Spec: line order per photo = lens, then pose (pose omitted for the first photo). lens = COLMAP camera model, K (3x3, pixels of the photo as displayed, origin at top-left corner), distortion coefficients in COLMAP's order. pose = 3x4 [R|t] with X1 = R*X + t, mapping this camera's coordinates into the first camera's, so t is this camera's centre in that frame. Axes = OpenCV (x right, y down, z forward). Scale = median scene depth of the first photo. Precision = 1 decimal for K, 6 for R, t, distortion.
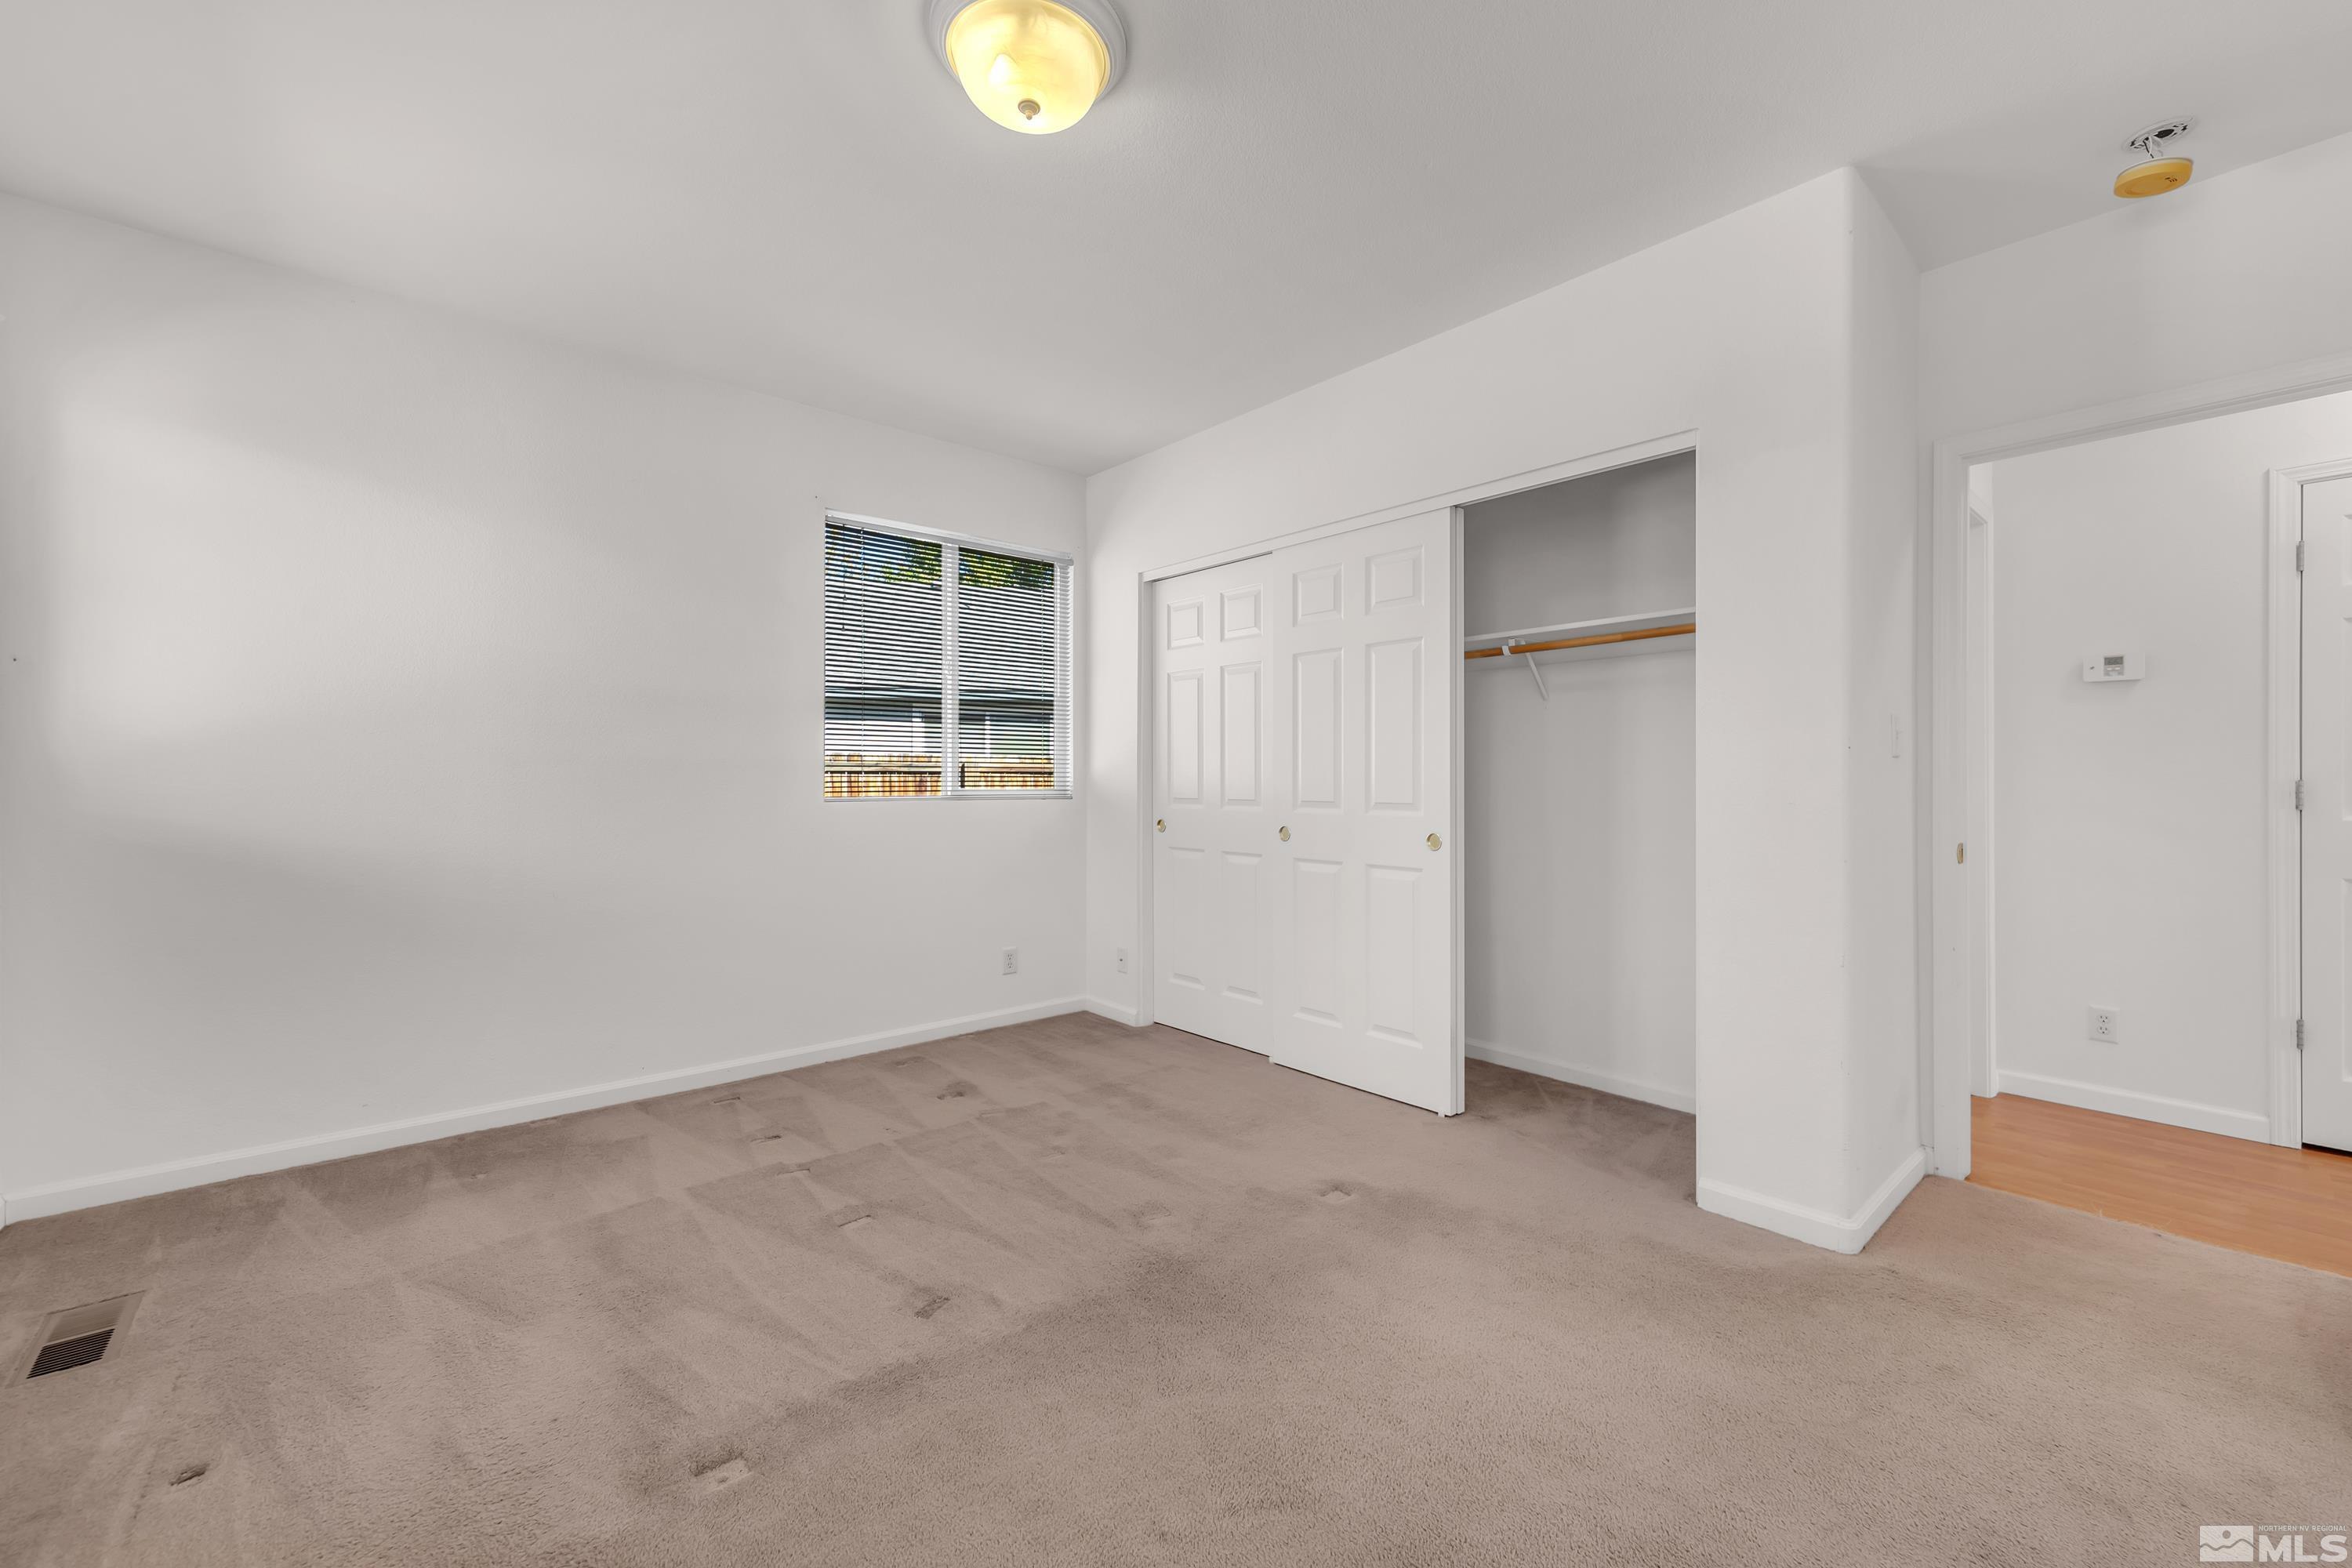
lens RADIAL K [[976.4, 0, 1179.9], [0, 976.4, 786.2], [0, 0, 1]] dist [-0.002587, -0.000432]
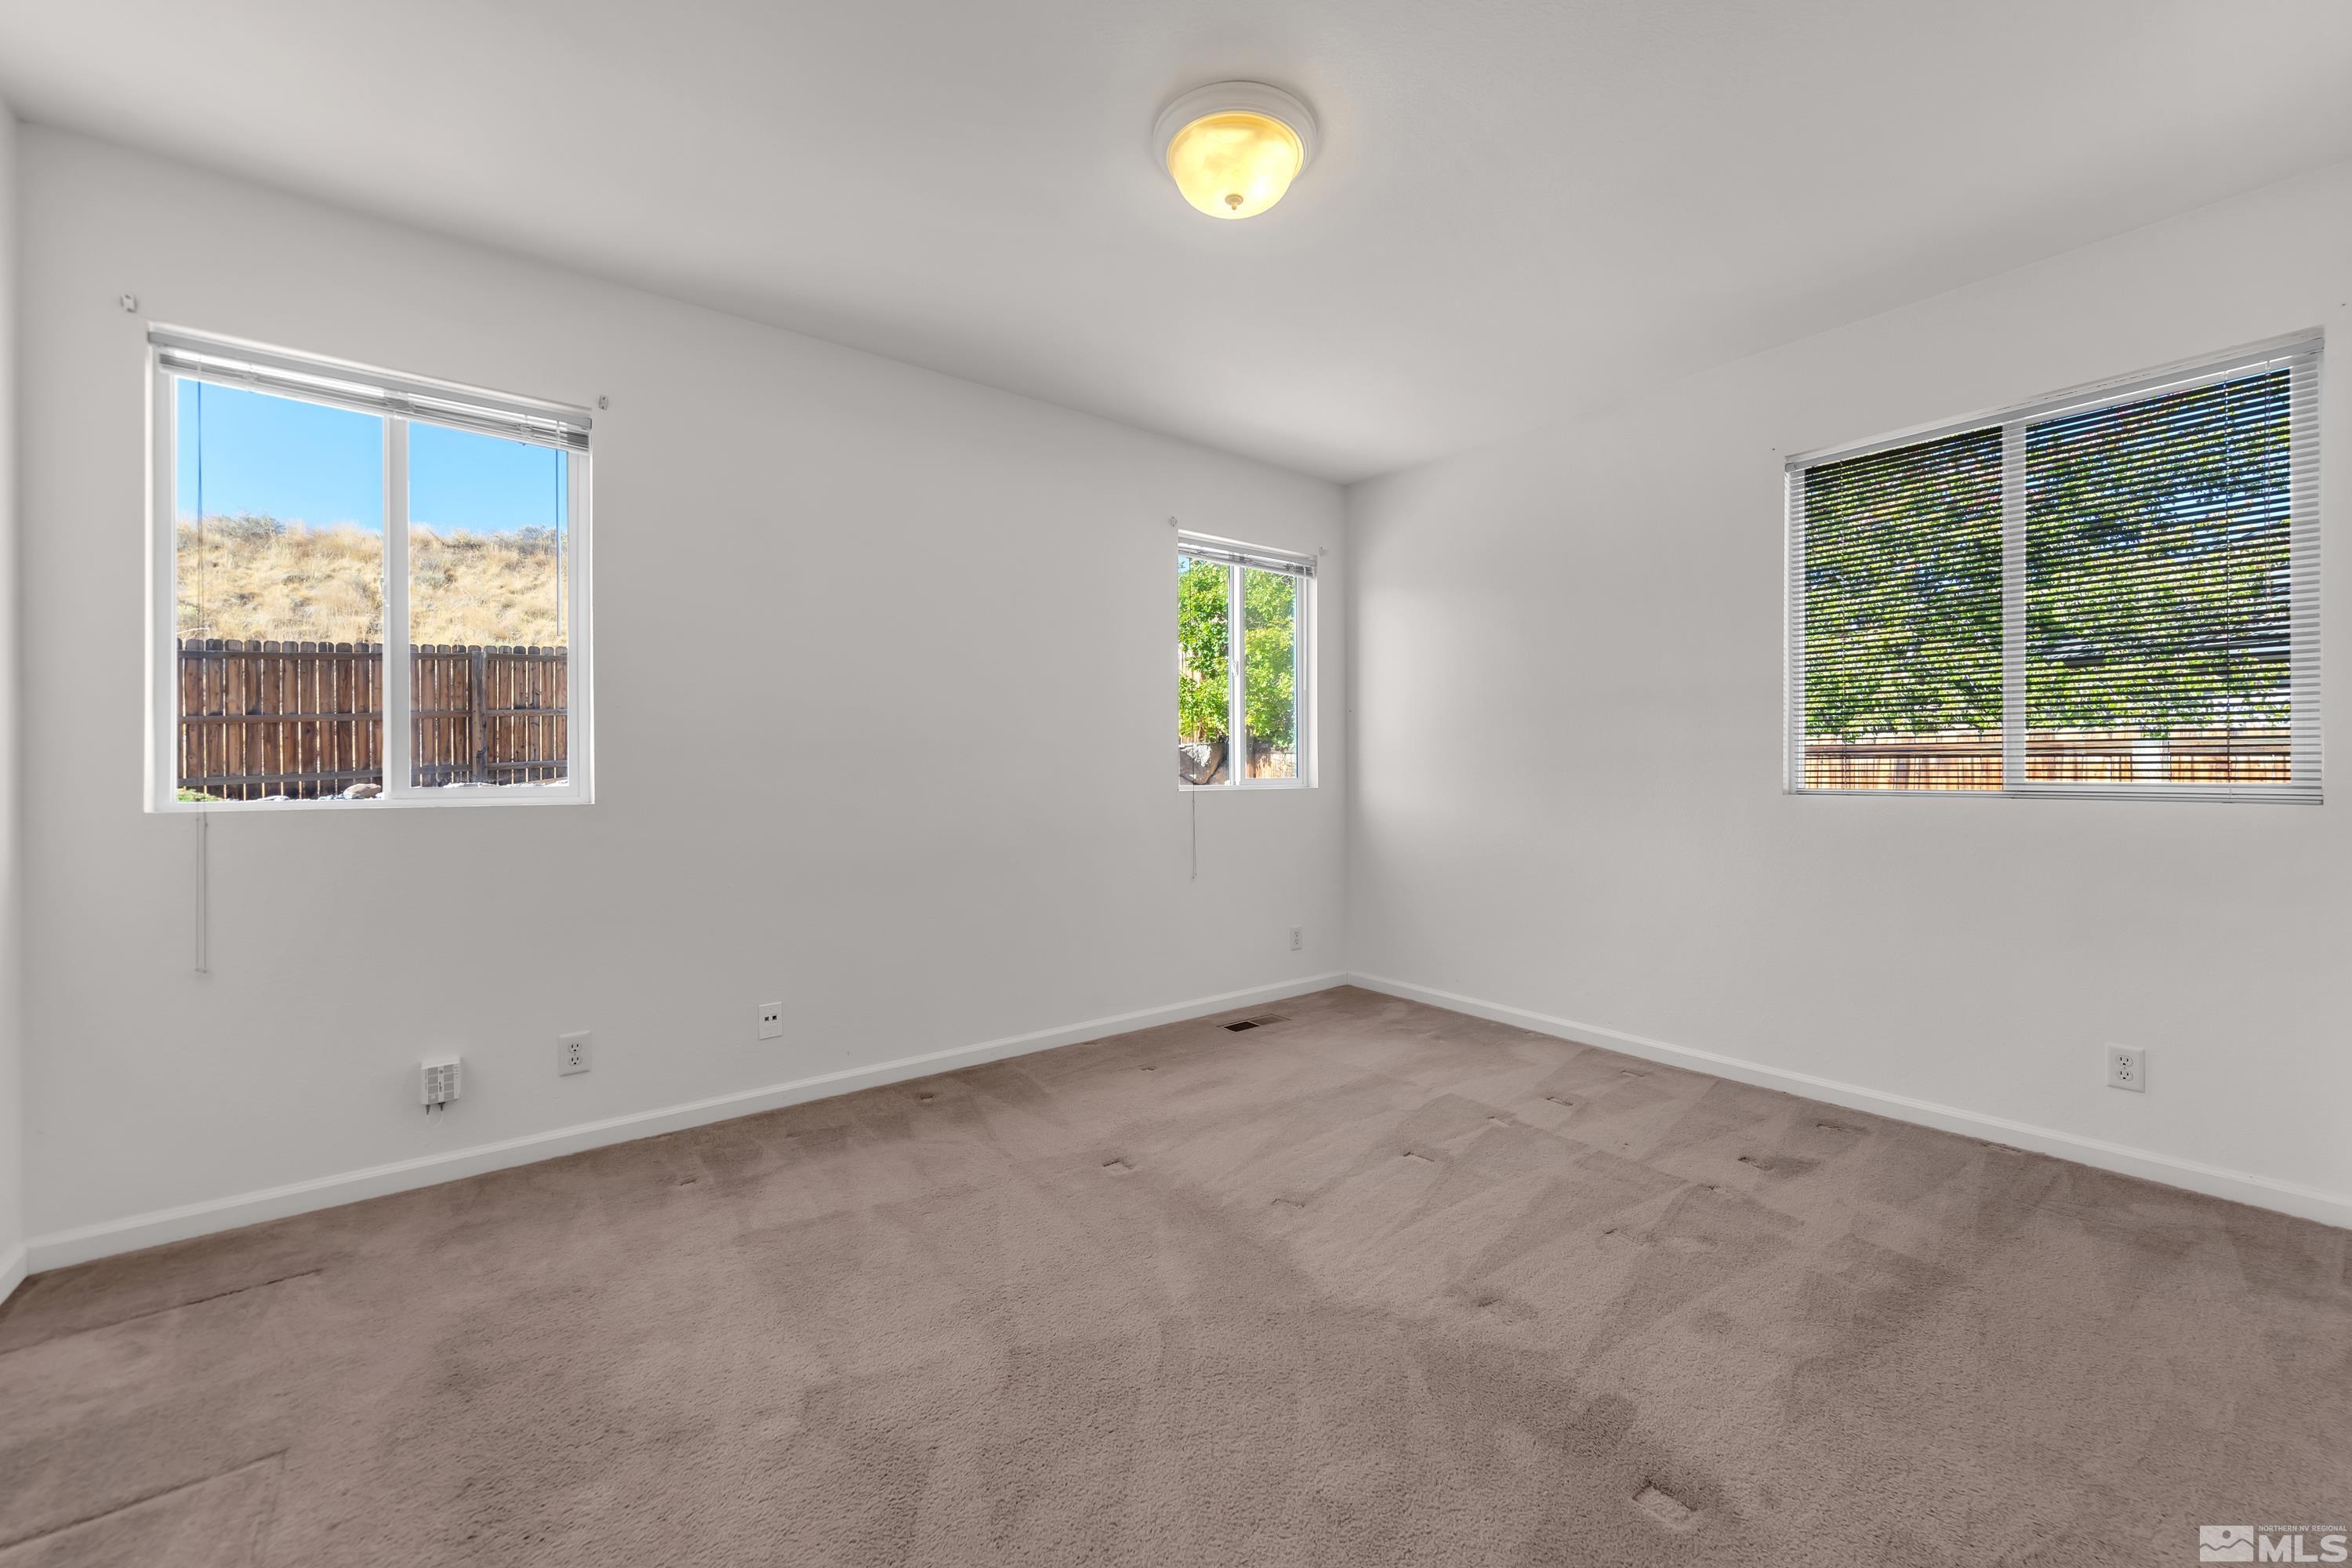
lens RADIAL K [[906.1, 0, 1180.5], [0, 906.1, 775.1], [0, 0, 1]] dist [0.003645, -0.000646]
pose [[-0.078872, 0.006383, -0.996864, 0.536706], [-0.001964, 0.999977, 0.006558, -0.005080], [0.996883, 0.002475, -0.078858, 0.580443]]
